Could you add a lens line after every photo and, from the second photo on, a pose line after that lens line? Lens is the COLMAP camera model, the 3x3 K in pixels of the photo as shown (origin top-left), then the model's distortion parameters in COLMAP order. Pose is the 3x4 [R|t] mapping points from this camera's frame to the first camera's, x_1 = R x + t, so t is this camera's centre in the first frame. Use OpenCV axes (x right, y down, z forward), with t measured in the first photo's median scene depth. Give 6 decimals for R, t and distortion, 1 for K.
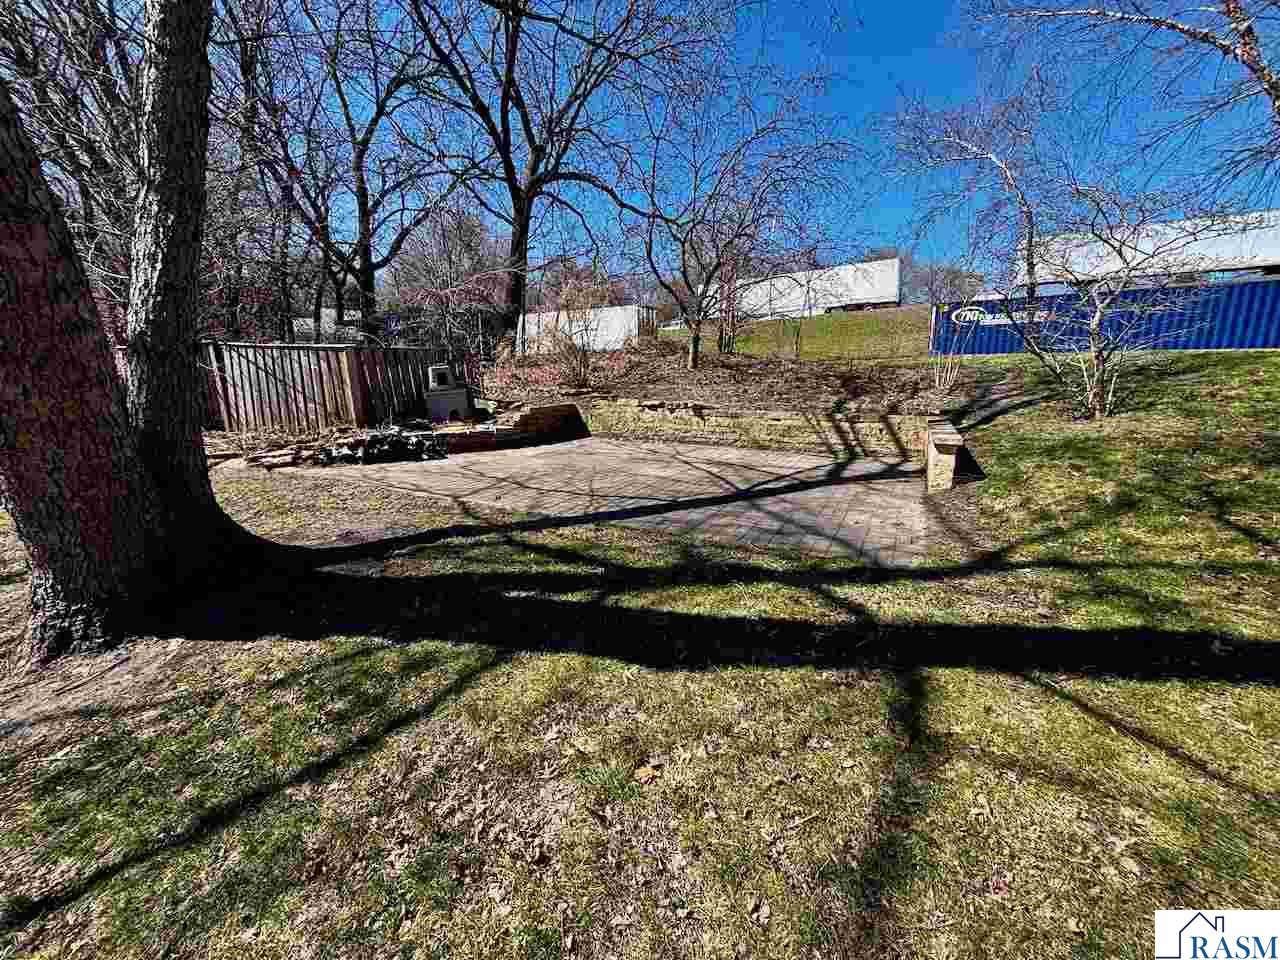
lens RADIAL K [[509.3, 0, 640.0], [0, 509.3, 480.0], [0, 0, 1]] dist [-0.001472, -0.000822]
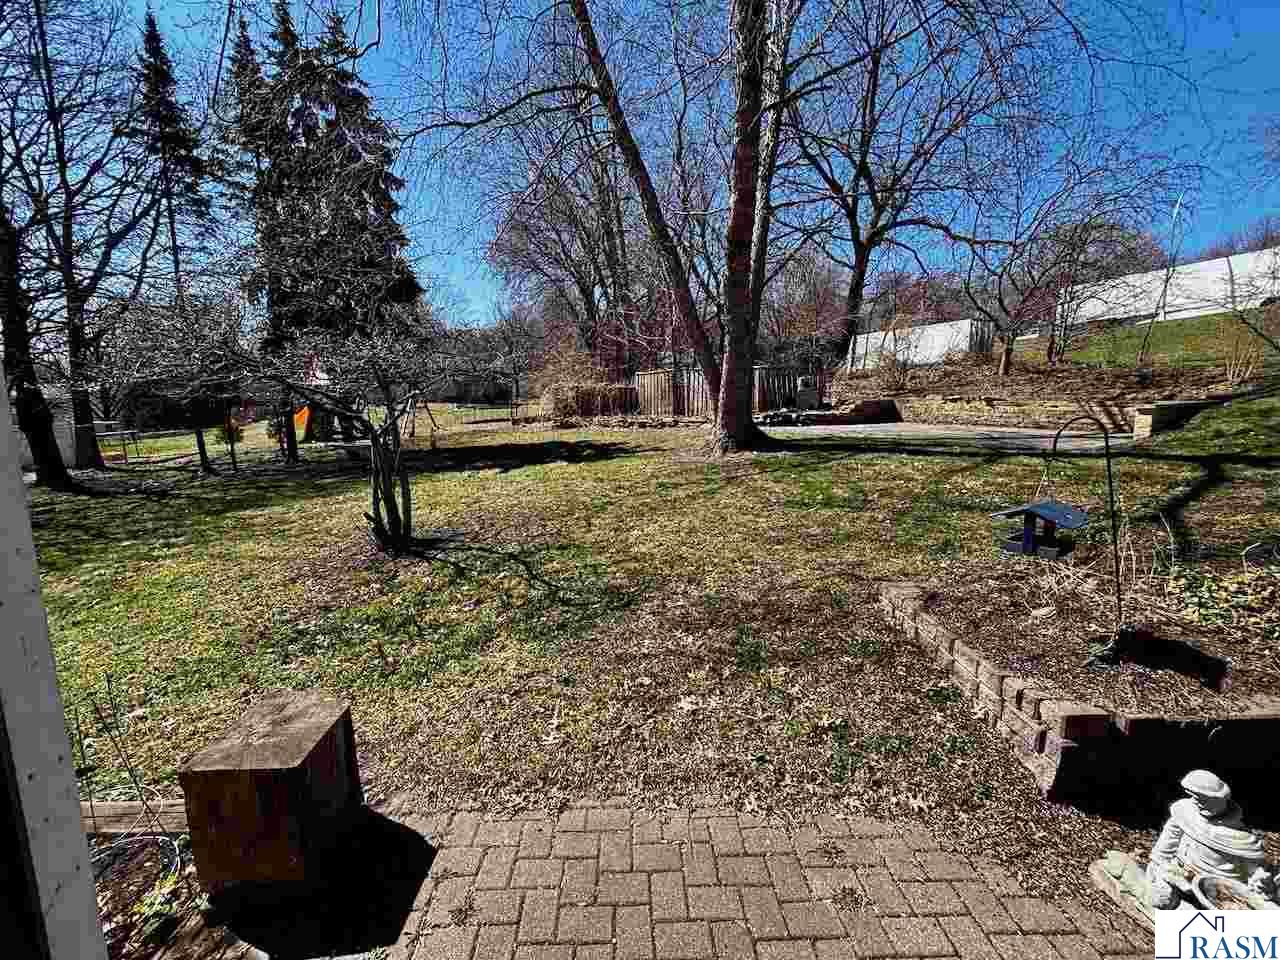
lens RADIAL K [[509.3, 0, 640.0], [0, 509.3, 480.0], [0, 0, 1]] dist [-0.001472, -0.000822]
pose [[0.833865, 0.079863, -0.546160, 0.088964], [-0.101336, 0.994809, -0.009249, 0.180425], [0.542587, 0.063058, 0.837629, -0.655457]]
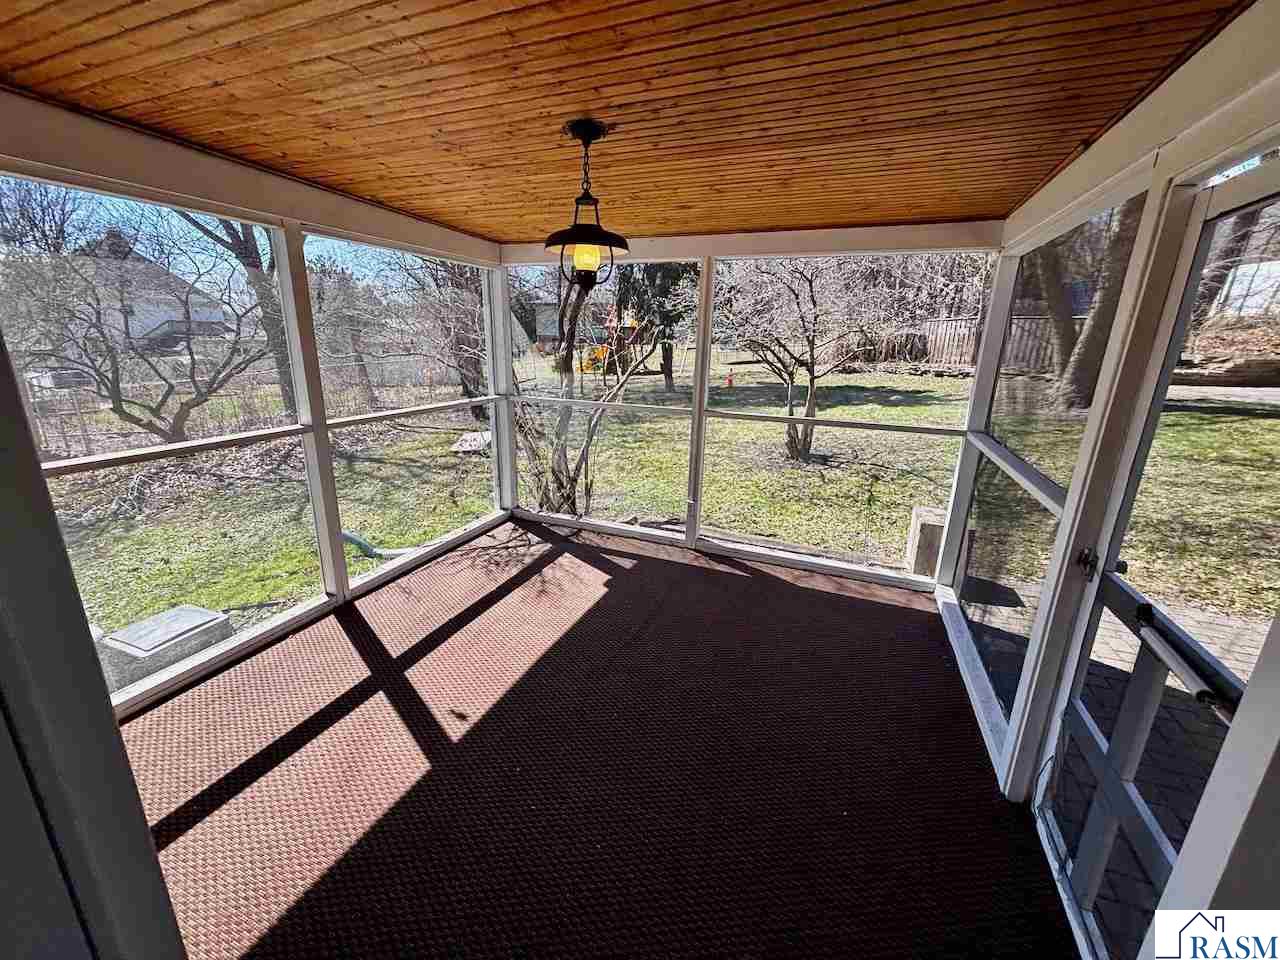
lens RADIAL K [[509.3, 0, 640.0], [0, 509.3, 480.0], [0, 0, 1]] dist [-0.001472, -0.000822]
pose [[0.542449, 0.235134, -0.806511, 0.071508], [-0.181882, 0.970132, 0.160505, 0.238347], [0.820163, 0.059624, 0.569014, -1.035911]]
